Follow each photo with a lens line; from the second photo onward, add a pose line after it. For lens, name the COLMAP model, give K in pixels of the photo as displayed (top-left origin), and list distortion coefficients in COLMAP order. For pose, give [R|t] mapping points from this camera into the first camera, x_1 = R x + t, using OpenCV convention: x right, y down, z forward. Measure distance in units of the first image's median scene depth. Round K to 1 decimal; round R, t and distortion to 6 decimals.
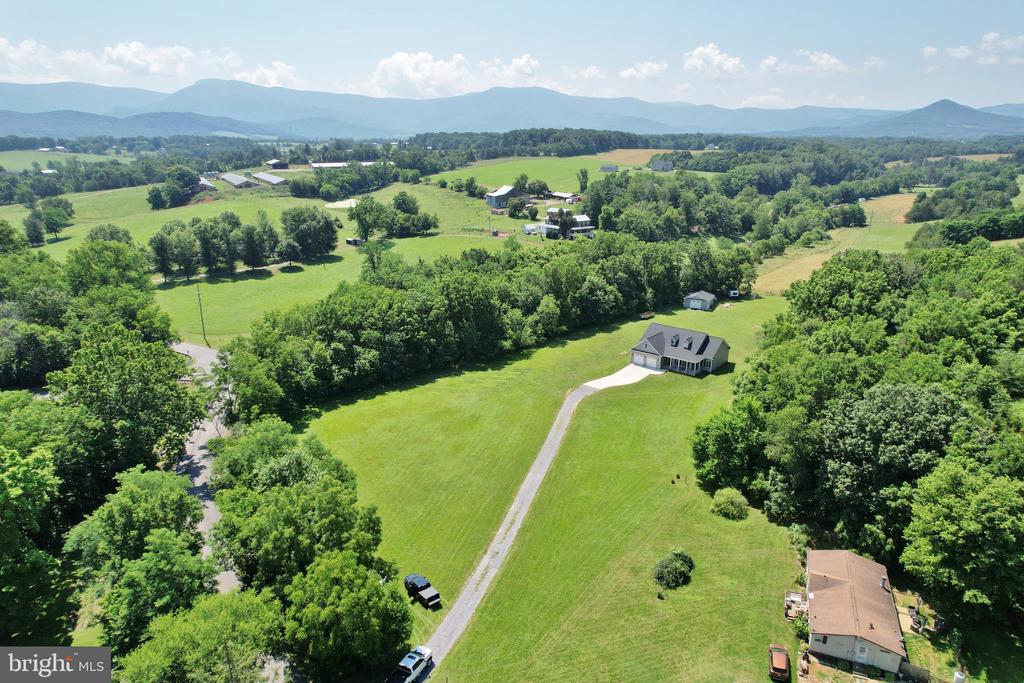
lens RADIAL K [[652.3, 0, 511.1], [0, 652.3, 340.2], [0, 0, 1]] dist [-0.061803, 0.041548]
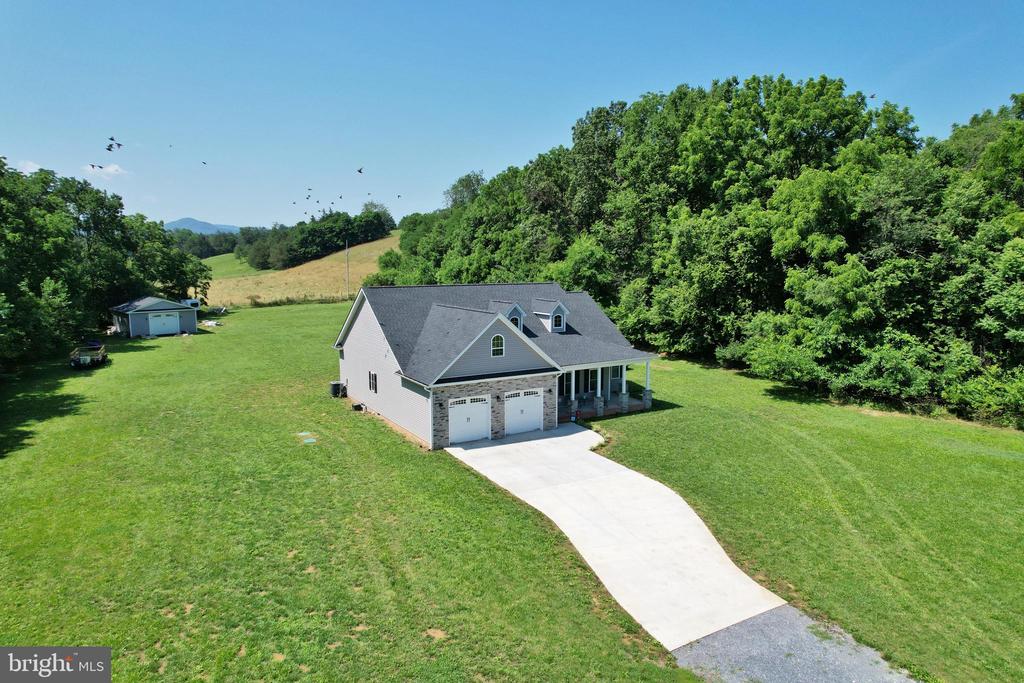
lens RADIAL K [[652.3, 0, 513.8], [0, 652.3, 347.0], [0, 0, 1]] dist [-0.061803, 0.041548]
pose [[0.329331, -0.130717, 0.935122, -0.001332], [0.279302, 0.959537, 0.035766, 0.002256], [-0.901960, 0.249403, 0.352515, 0.931134]]
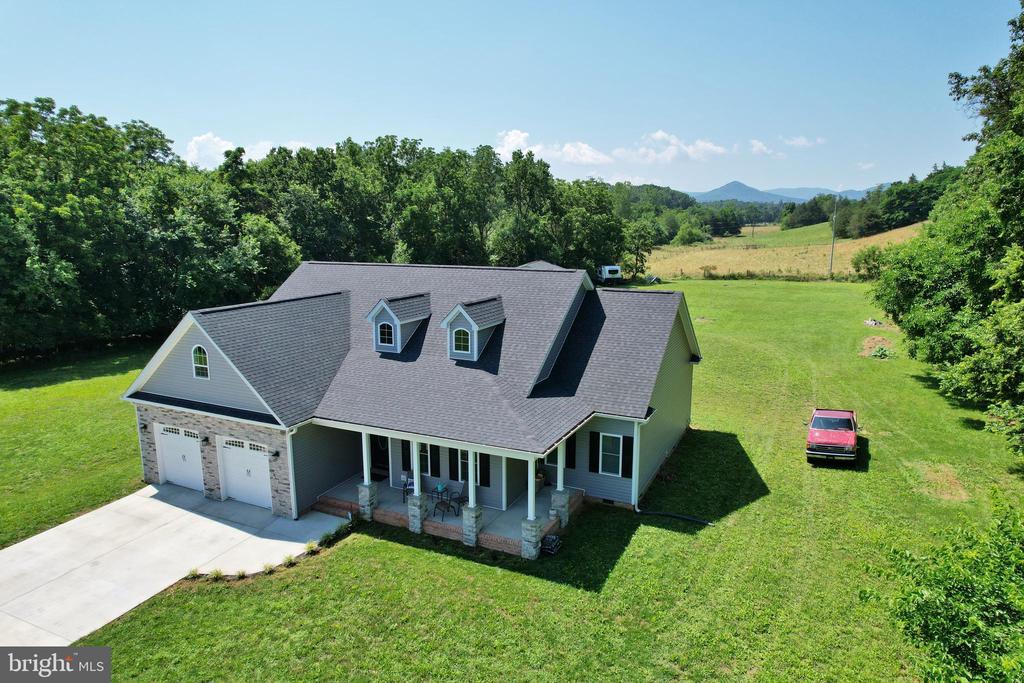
lens RADIAL K [[652.3, 0, 510.0], [0, 652.3, 345.5], [0, 0, 1]] dist [-0.061803, 0.041548]
pose [[0.970011, -0.047633, 0.238349, 0.245251], [0.074603, 0.991624, -0.105438, 0.025609], [-0.231330, 0.120058, 0.965439, 0.856963]]
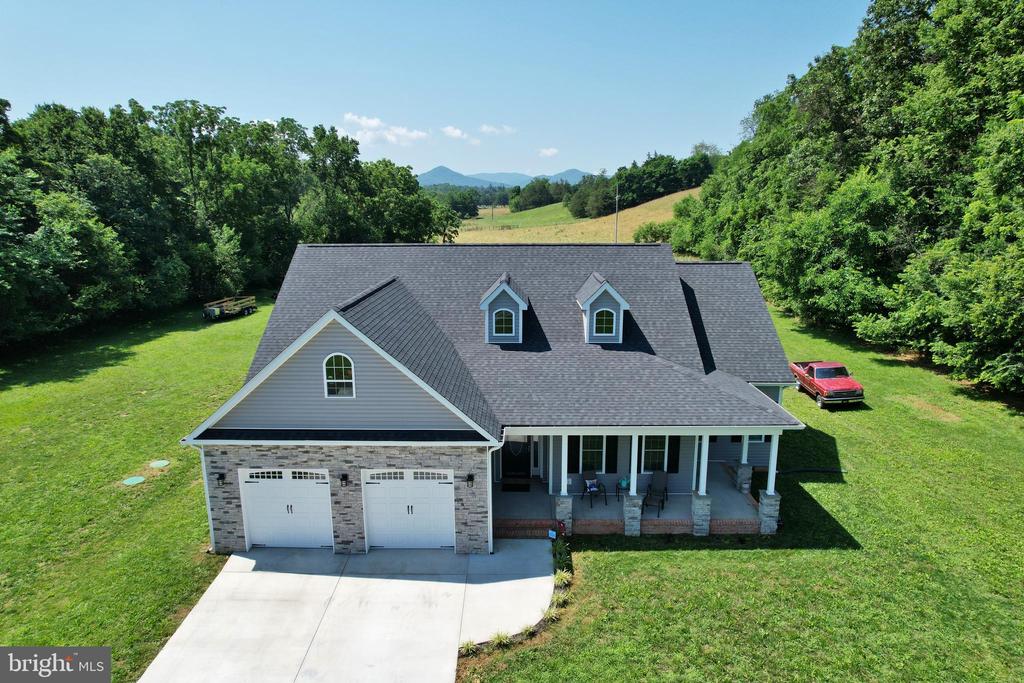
lens RADIAL K [[652.3, 0, 512.6], [0, 652.3, 343.4], [0, 0, 1]] dist [-0.061803, 0.041548]
pose [[0.778322, -0.133380, 0.613535, 0.166831], [0.190313, 0.981322, -0.028092, 0.011747], [-0.598328, 0.138628, 0.789168, 0.910281]]
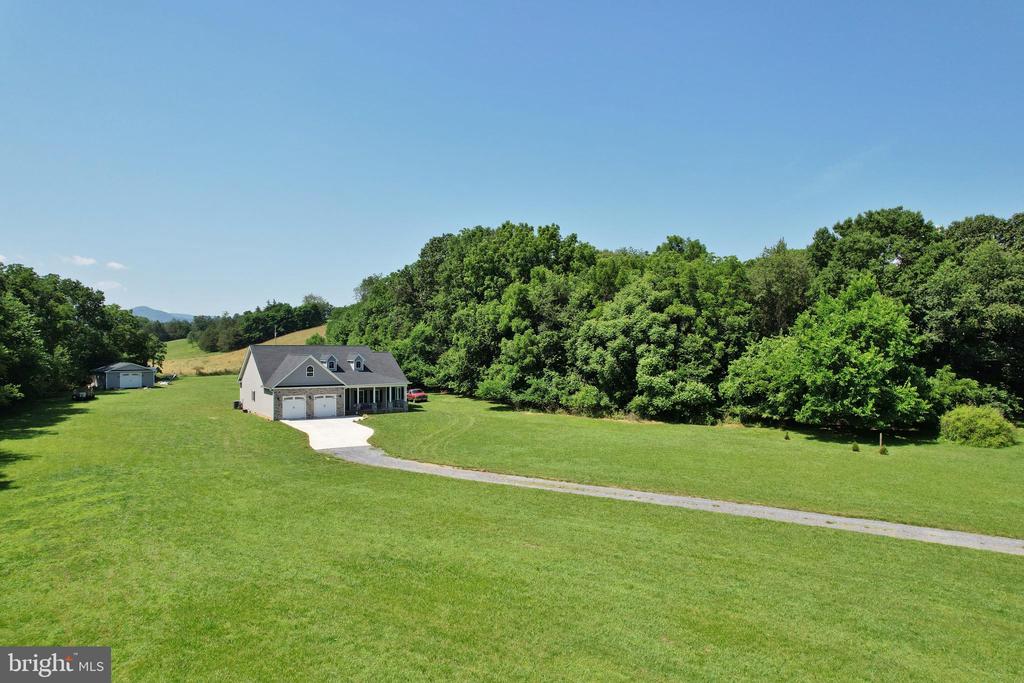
lens RADIAL K [[652.3, 0, 514.8], [0, 652.3, 349.3], [0, 0, 1]] dist [-0.061803, 0.041548]
pose [[0.269072, -0.004565, 0.963109, -0.196383], [0.284206, 0.955835, -0.074871, 0.069795], [-0.920232, 0.293867, 0.258485, 0.757397]]
